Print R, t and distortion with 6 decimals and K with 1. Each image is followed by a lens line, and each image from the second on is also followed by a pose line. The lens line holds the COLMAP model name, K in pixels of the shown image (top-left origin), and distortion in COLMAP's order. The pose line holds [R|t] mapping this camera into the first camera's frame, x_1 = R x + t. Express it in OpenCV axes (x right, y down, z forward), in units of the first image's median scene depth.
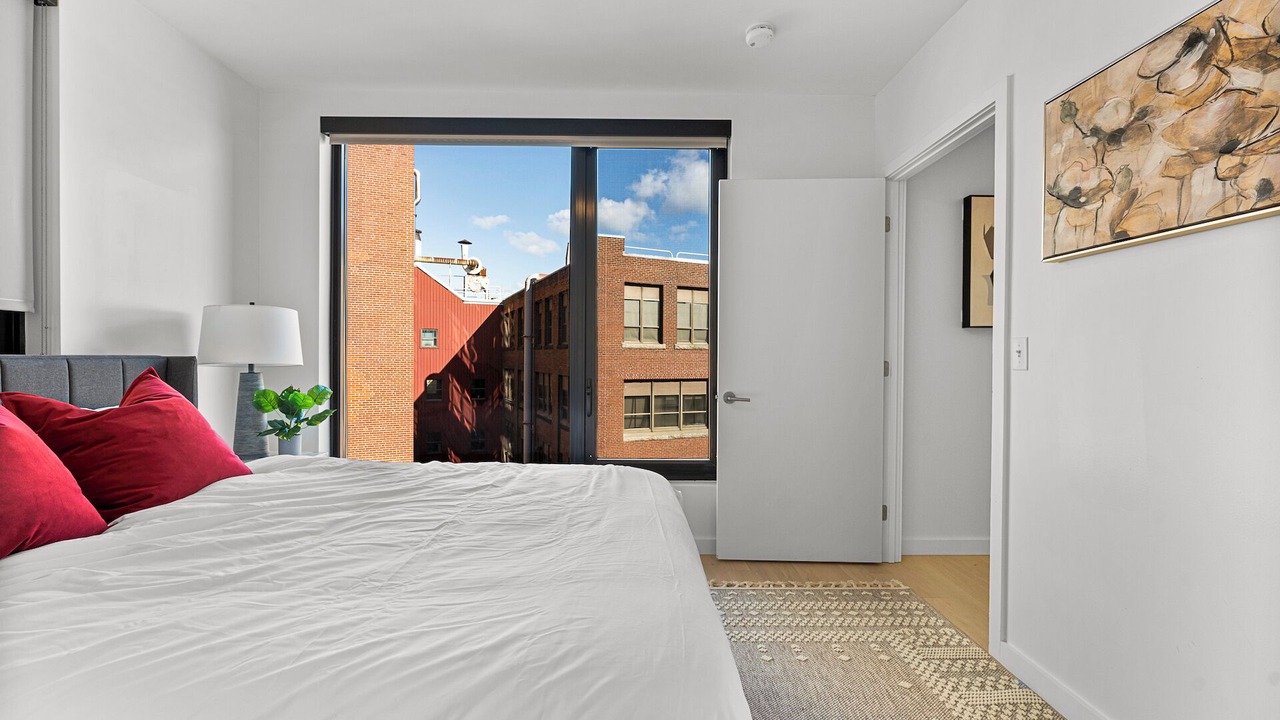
lens RADIAL K [[527.6, 0, 640.0], [0, 527.6, 360.0], [0, 0, 1]] dist [-0.005629, -0.000441]
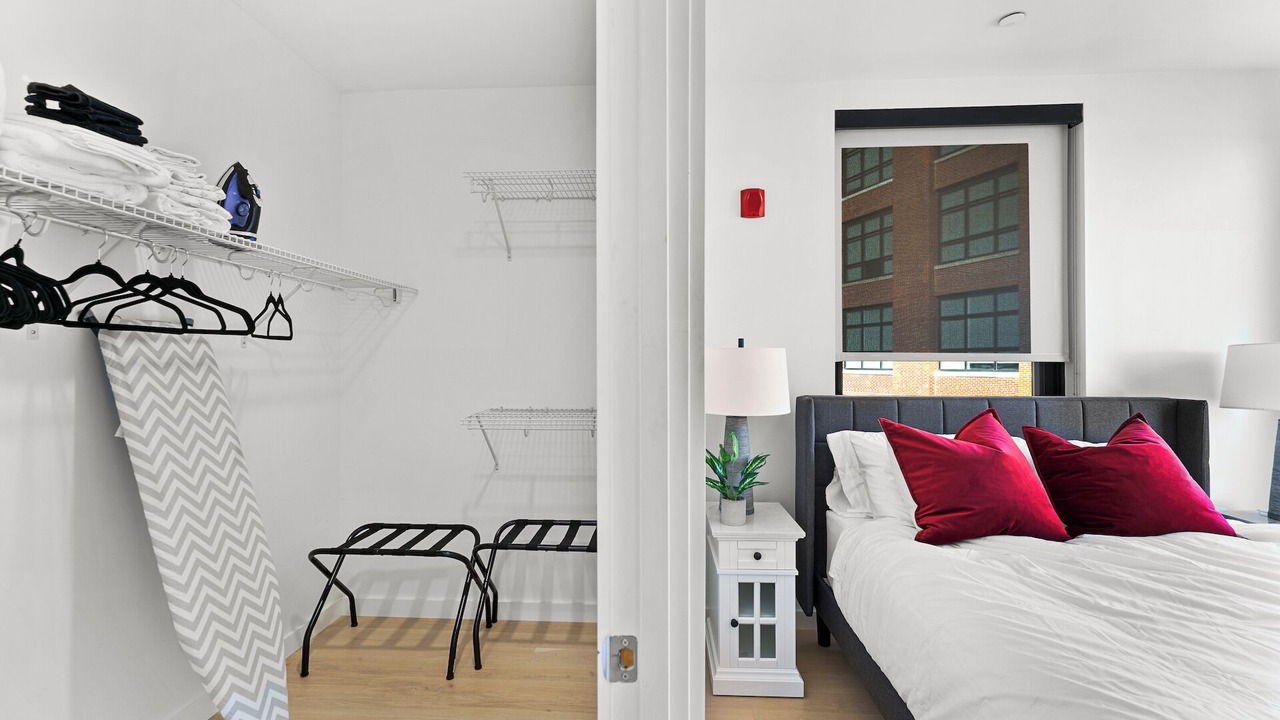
lens RADIAL K [[527.6, 0, 640.0], [0, 527.6, 360.0], [0, 0, 1]] dist [-0.005629, -0.000441]
pose [[-0.054990, -0.023216, -0.998217, 0.393966], [-0.019318, 0.999567, -0.022183, -0.084915], [0.998300, 0.018064, -0.055415, 0.000638]]
